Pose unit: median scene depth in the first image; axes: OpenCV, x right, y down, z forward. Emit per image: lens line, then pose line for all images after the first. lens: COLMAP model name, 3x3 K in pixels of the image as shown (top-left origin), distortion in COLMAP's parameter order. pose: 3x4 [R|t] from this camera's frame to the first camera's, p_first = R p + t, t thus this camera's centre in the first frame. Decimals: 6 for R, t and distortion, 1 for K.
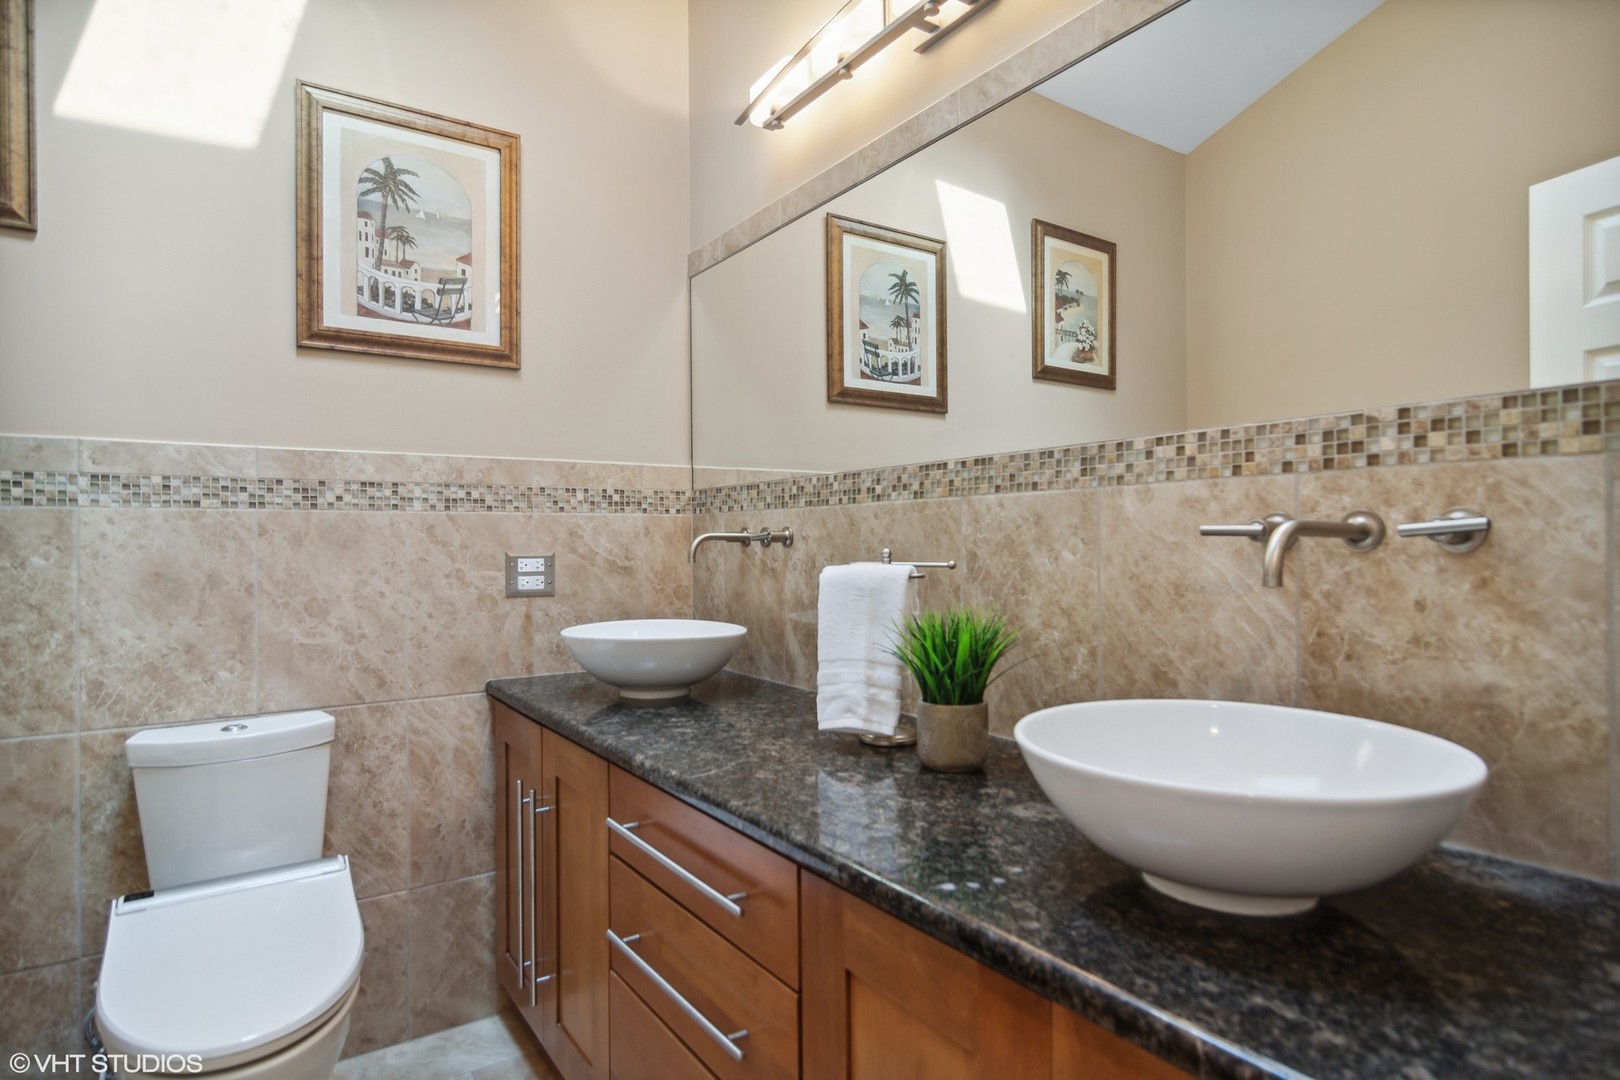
lens RADIAL K [[882.3, 0, 818.5], [0, 882.3, 541.1], [0, 0, 1]] dist [-0.000651, 0.000072]
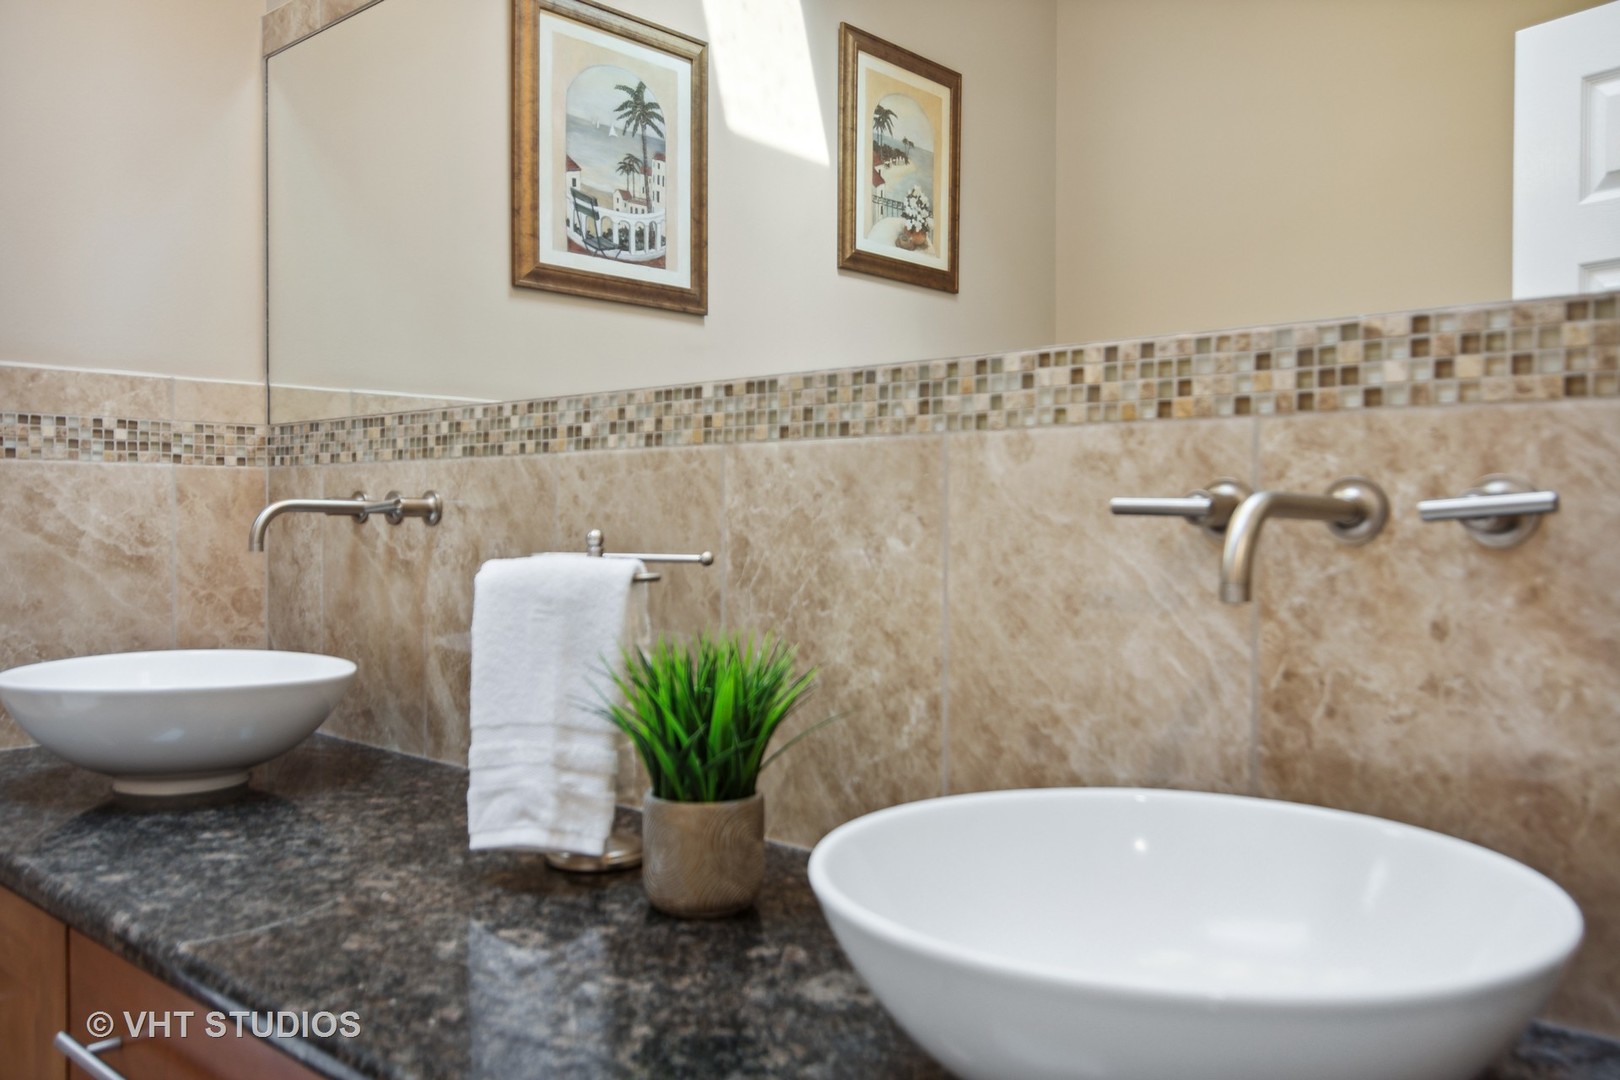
lens RADIAL K [[1302.4, 0, 810.0], [0, 1302.4, 540.0], [0, 0, 1]] dist [-0.002618, 0.000032]
pose [[0.975493, 0.006944, 0.219921, 0.028872], [-0.011108, 0.999782, 0.017705, -0.002102], [-0.219750, -0.019714, 0.975357, 0.145210]]
